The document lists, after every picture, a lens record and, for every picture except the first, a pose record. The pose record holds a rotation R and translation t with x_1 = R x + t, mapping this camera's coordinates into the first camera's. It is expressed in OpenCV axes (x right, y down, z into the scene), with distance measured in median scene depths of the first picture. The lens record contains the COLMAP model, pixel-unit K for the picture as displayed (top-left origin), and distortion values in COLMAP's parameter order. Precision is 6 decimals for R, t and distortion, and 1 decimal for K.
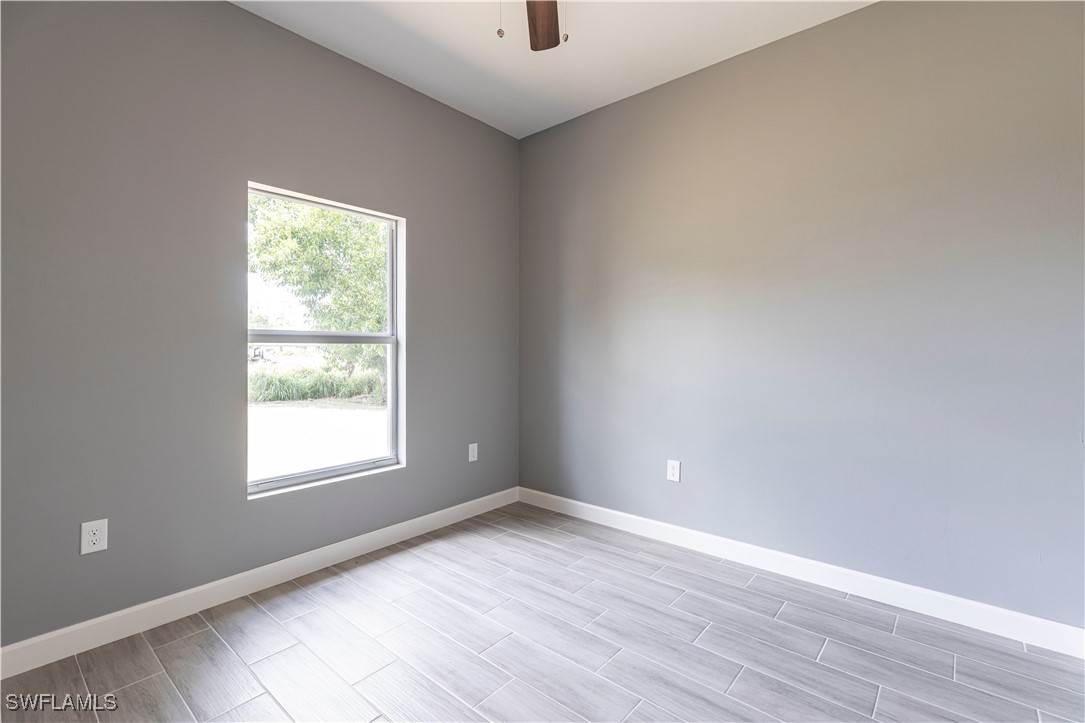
lens RADIAL K [[488.3, 0, 545.4], [0, 488.3, 363.3], [0, 0, 1]] dist [0.003276, -0.001694]
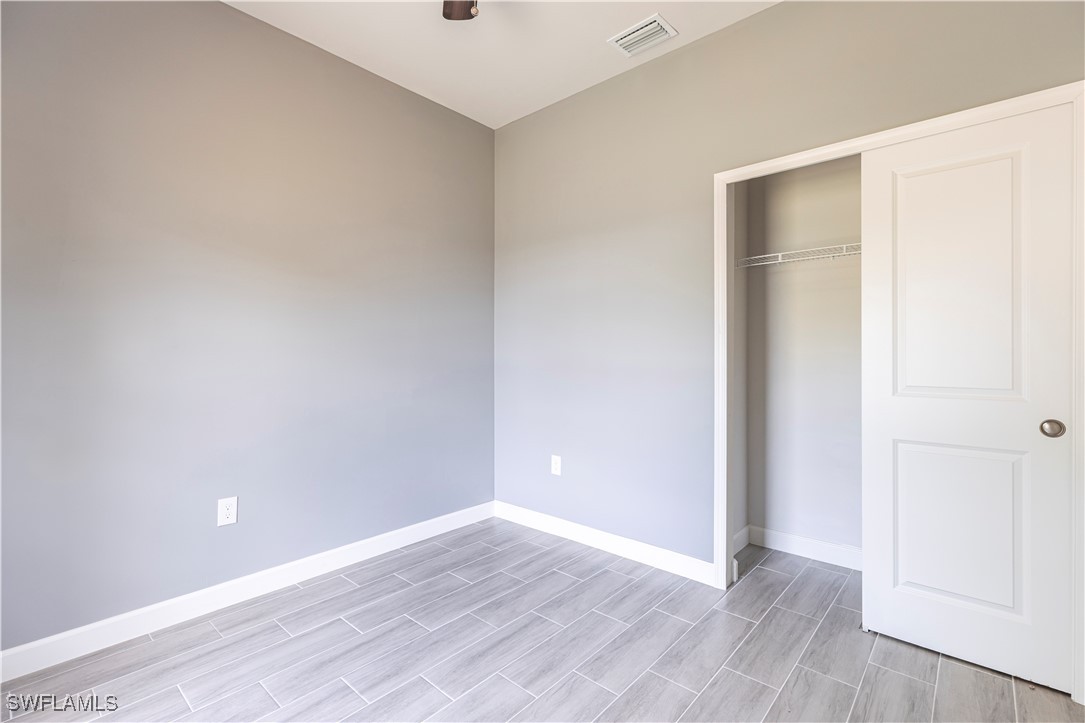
lens RADIAL K [[488.3, 0, 536.5], [0, 488.3, 356.2], [0, 0, 1]] dist [0.003276, -0.001694]
pose [[0.040523, -0.009188, 0.999136, -0.641026], [0.039521, 0.999190, 0.007586, -0.014527], [-0.998397, 0.039180, 0.040853, 0.616522]]
